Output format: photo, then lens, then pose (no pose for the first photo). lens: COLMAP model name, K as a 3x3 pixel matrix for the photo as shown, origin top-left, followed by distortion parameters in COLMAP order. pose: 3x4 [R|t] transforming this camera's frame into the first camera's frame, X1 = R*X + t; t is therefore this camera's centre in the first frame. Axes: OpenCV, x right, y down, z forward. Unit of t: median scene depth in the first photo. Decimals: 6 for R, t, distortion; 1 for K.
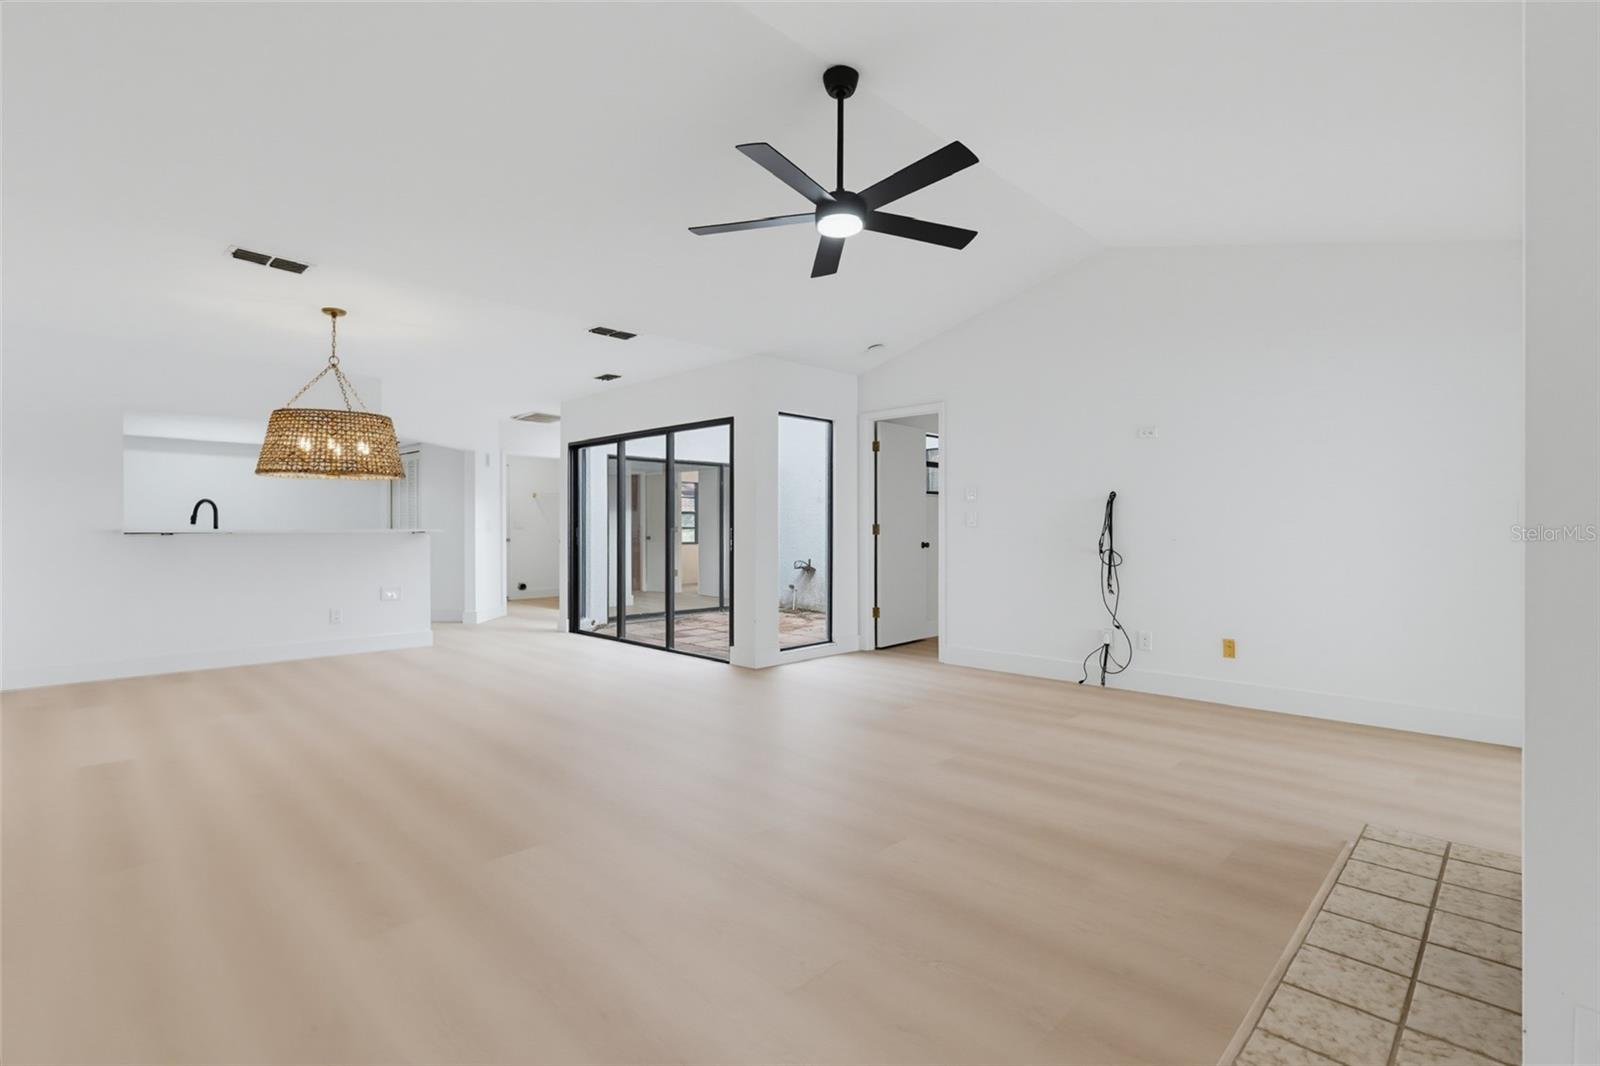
lens RADIAL K [[705.5, 0, 790.8], [0, 705.5, 542.9], [0, 0, 1]] dist [-0.000165, -0.001466]
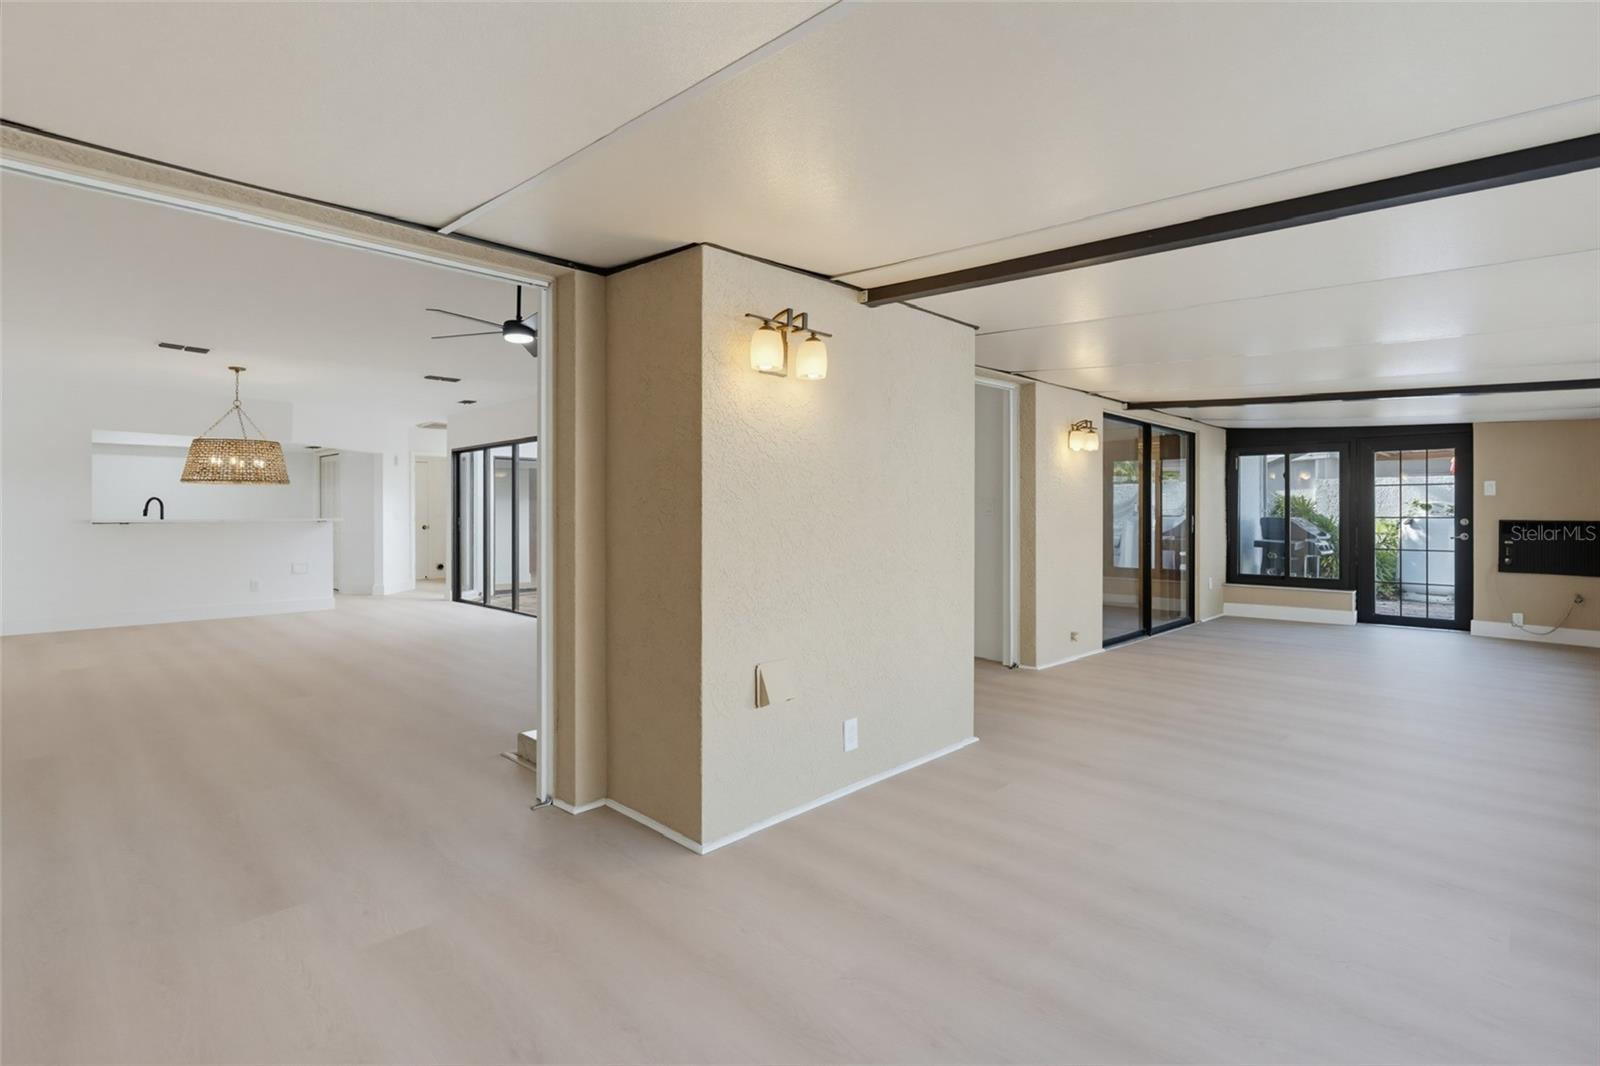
lens RADIAL K [[738.4, 0, 803.7], [0, 738.4, 532.7], [0, 0, 1]] dist [-0.003268, -0.000709]
pose [[0.999974, -0.001783, 0.006960, 0.382445], [0.001755, 0.999991, 0.003972, 0.002078], [-0.006967, -0.003960, 0.999968, -0.394411]]
